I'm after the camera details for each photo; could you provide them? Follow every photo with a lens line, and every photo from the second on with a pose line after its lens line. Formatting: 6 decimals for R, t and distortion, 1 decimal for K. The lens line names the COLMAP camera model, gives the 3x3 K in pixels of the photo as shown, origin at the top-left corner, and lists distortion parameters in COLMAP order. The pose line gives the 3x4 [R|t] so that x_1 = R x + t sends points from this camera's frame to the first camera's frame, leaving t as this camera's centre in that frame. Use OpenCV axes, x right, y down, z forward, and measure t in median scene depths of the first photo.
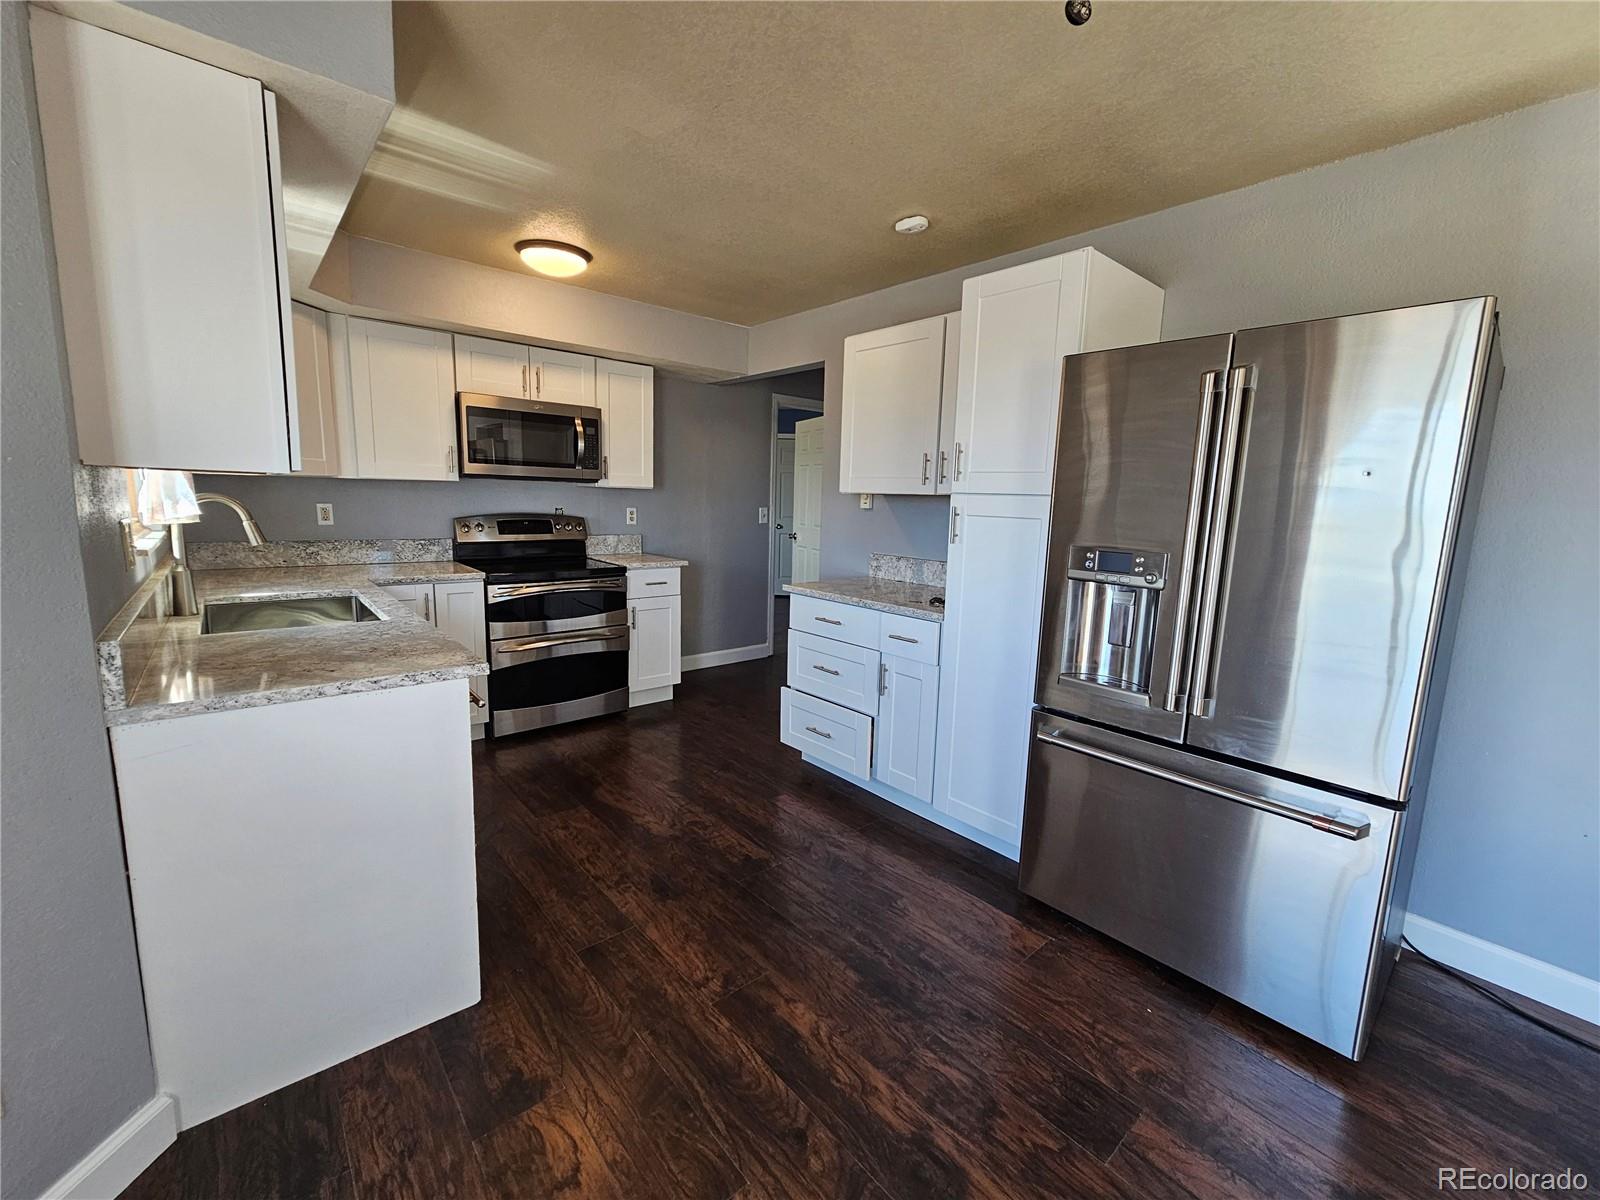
lens RADIAL K [[651.3, 0, 800.5], [0, 651.3, 596.0], [0, 0, 1]] dist [-0.000082, 0.000079]
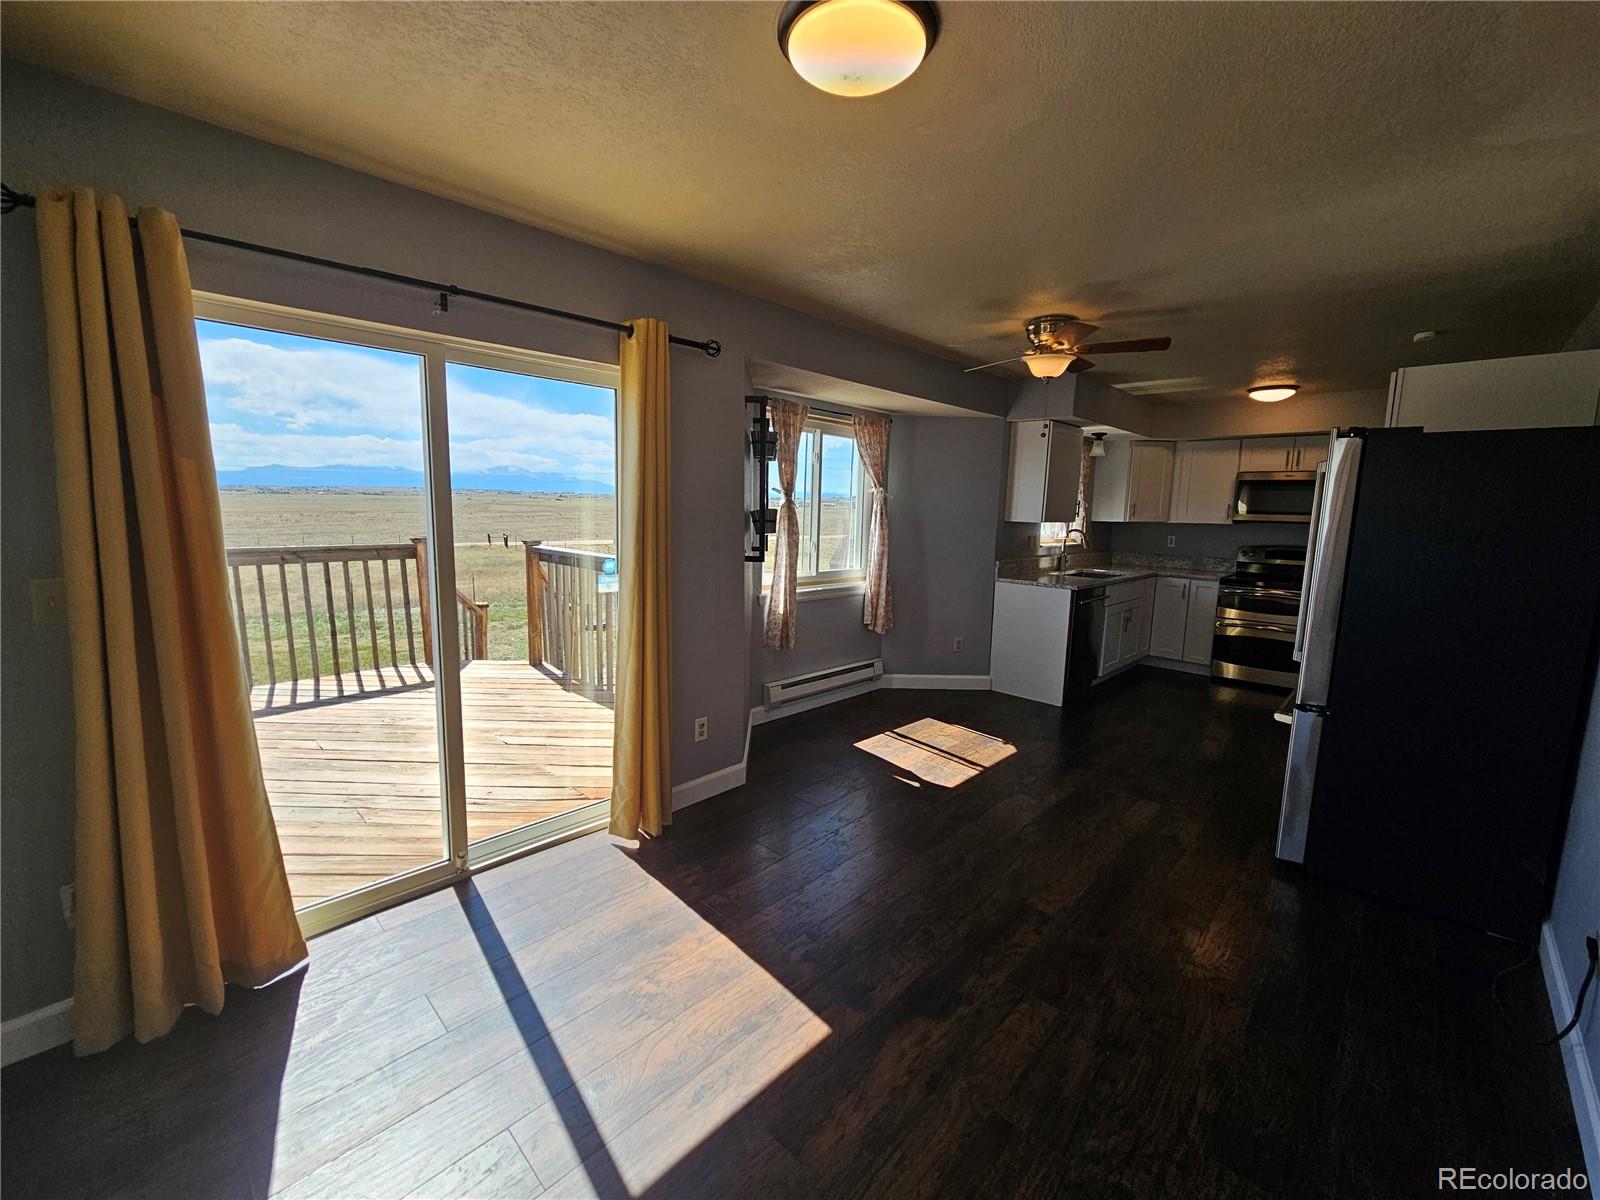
lens RADIAL K [[651.3, 0, 800.5], [0, 651.3, 596.0], [0, 0, 1]] dist [-0.000082, 0.000079]
pose [[0.081063, 0.107242, -0.990923, 1.117811], [-0.168949, 0.981286, 0.092378, 0.040399], [0.982286, 0.159927, 0.097665, -0.242097]]
